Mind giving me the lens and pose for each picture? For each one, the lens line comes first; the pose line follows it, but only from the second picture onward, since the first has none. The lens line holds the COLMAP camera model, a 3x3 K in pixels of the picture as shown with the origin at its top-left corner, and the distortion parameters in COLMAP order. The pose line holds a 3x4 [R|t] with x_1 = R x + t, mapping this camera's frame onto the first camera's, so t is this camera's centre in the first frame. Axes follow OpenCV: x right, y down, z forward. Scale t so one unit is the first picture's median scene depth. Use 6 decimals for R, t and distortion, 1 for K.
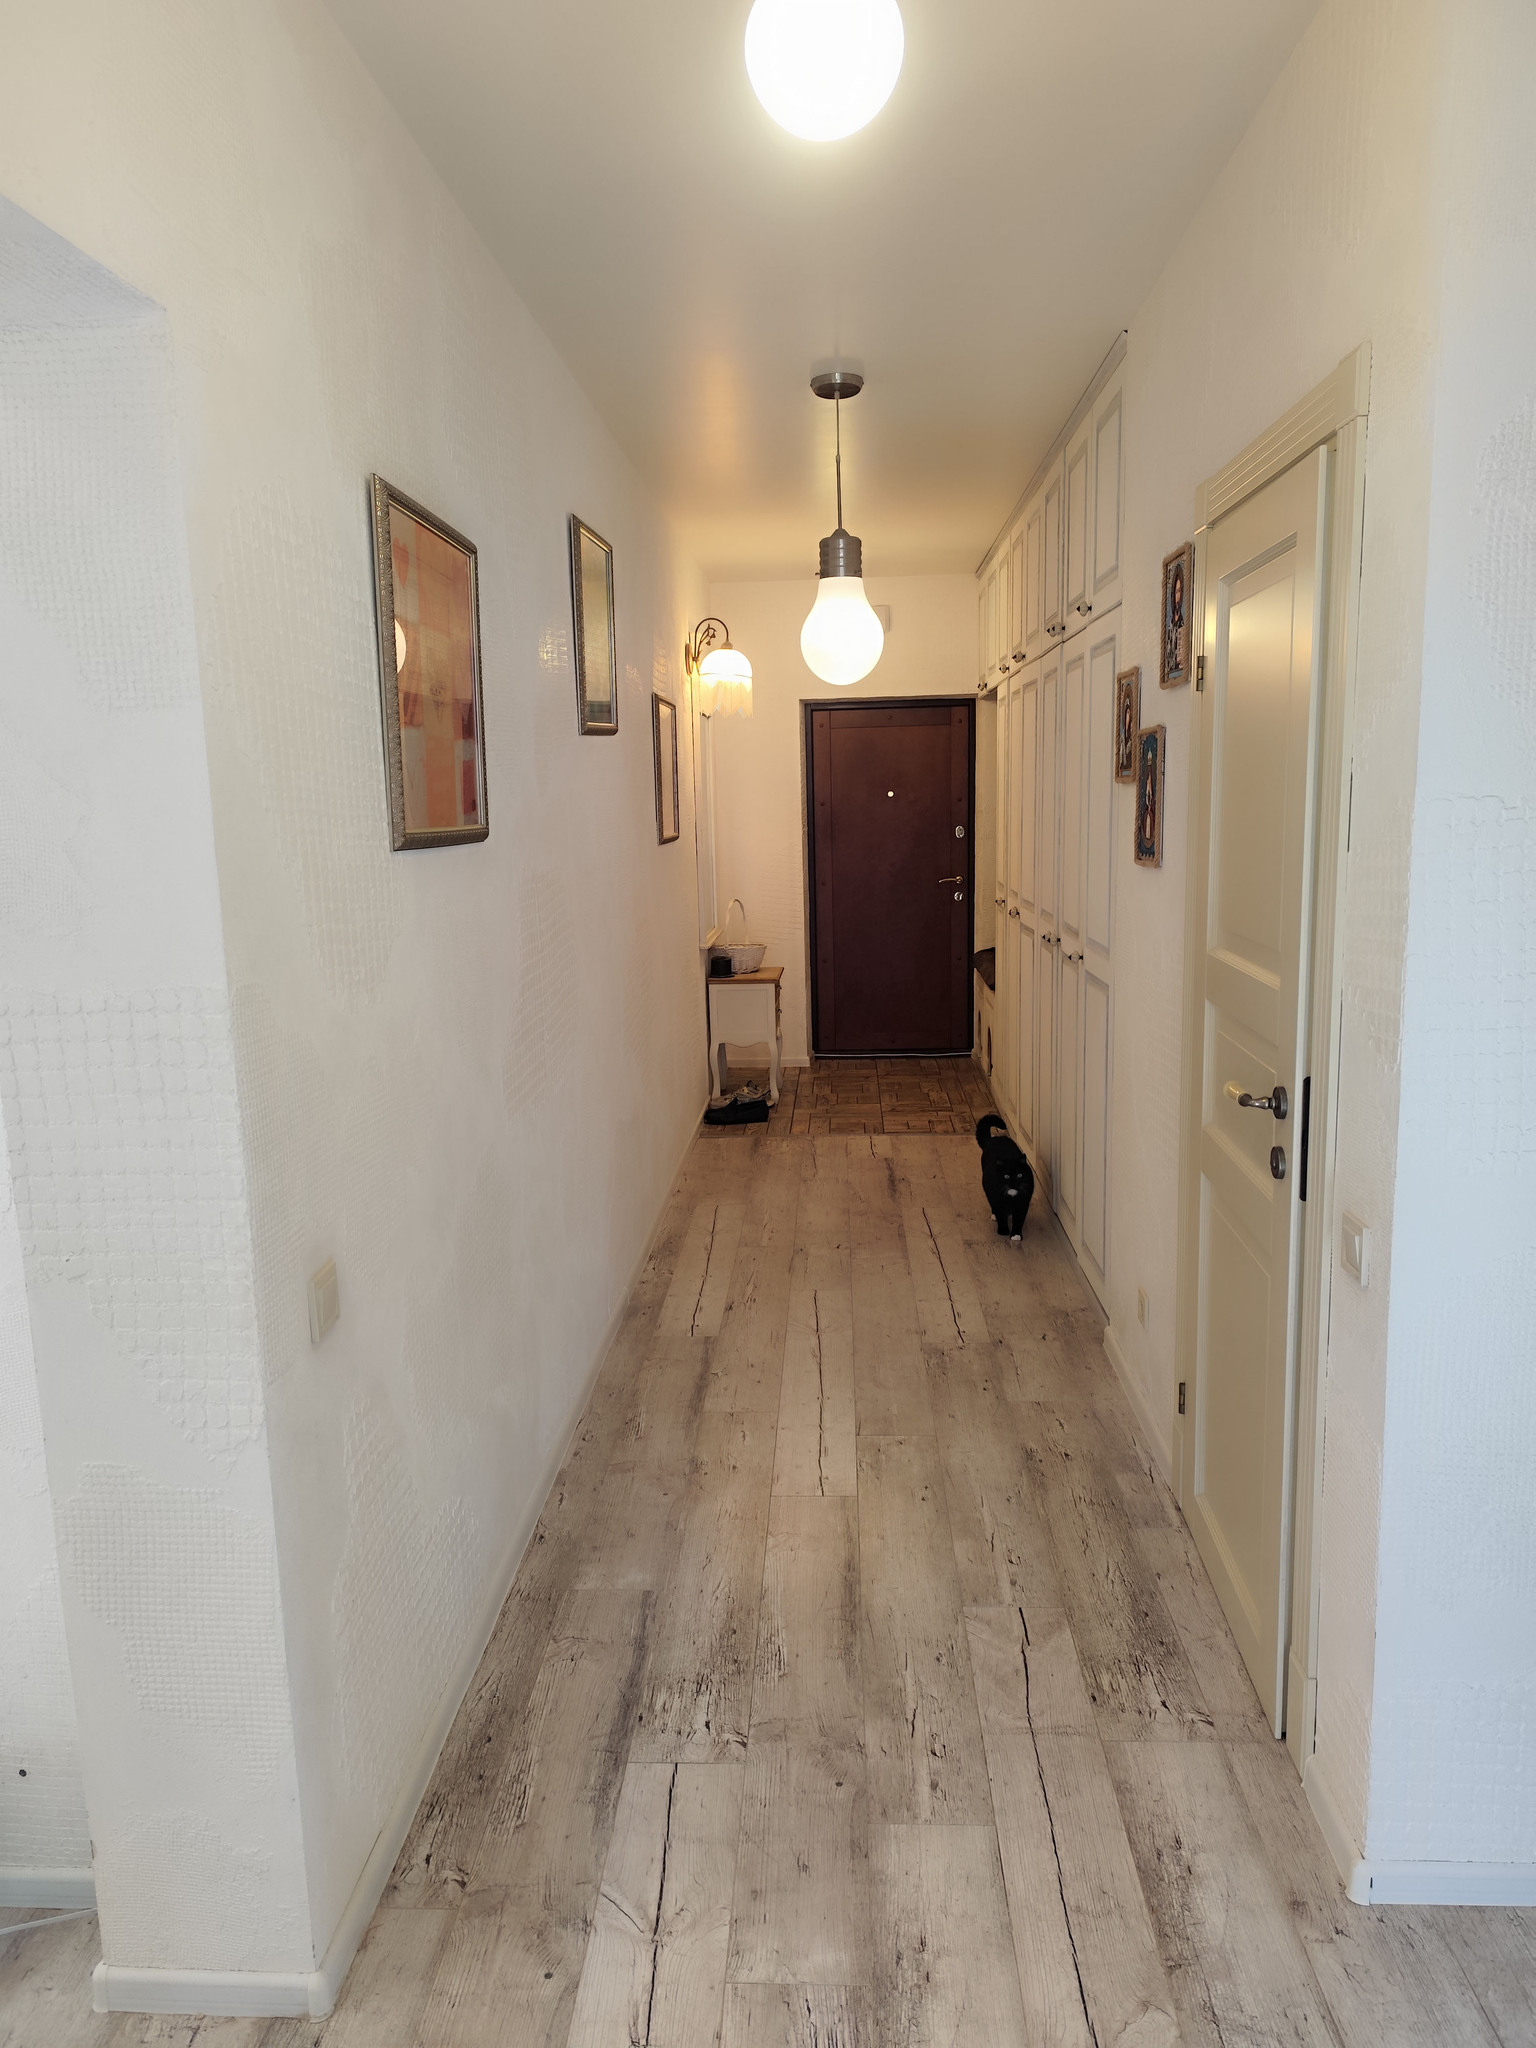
lens RADIAL K [[1400.8, 0, 769.8], [0, 1400.8, 1026.0], [0, 0, 1]] dist [0.003676, -0.001080]
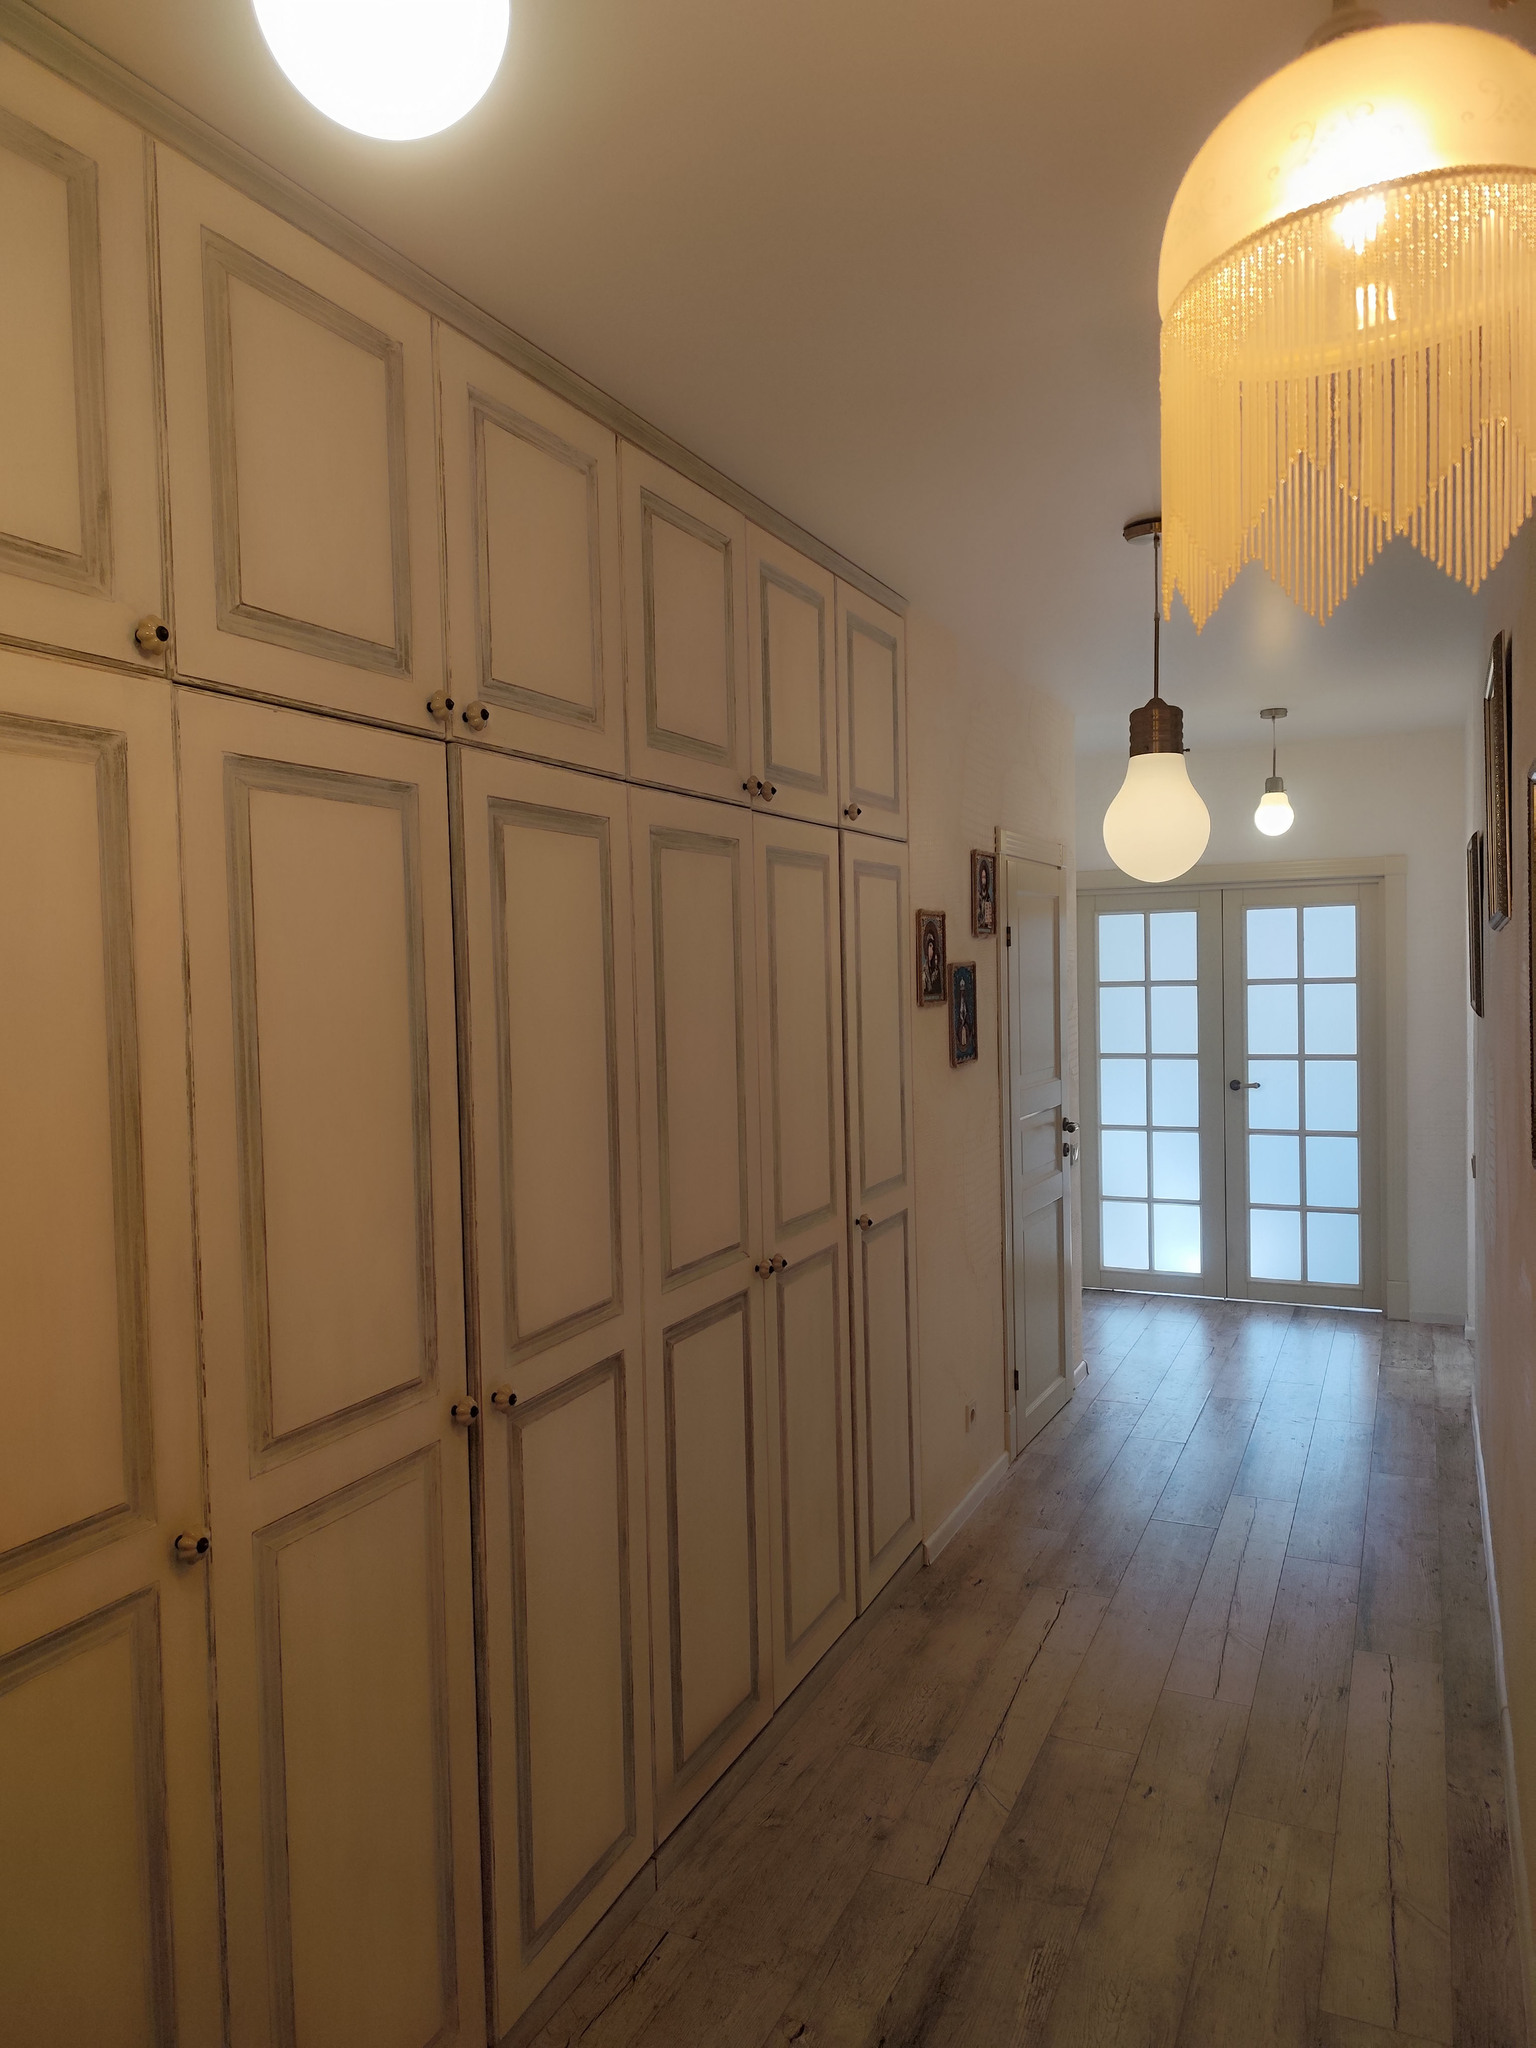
lens RADIAL K [[1400.8, 0, 763.9], [0, 1400.8, 1010.9], [0, 0, 1]] dist [0.003676, -0.001080]
pose [[-0.923965, 0.040805, 0.380293, -0.042855], [0.113467, 0.978775, 0.170659, -0.312270], [-0.365258, 0.200833, -0.908984, 1.714713]]
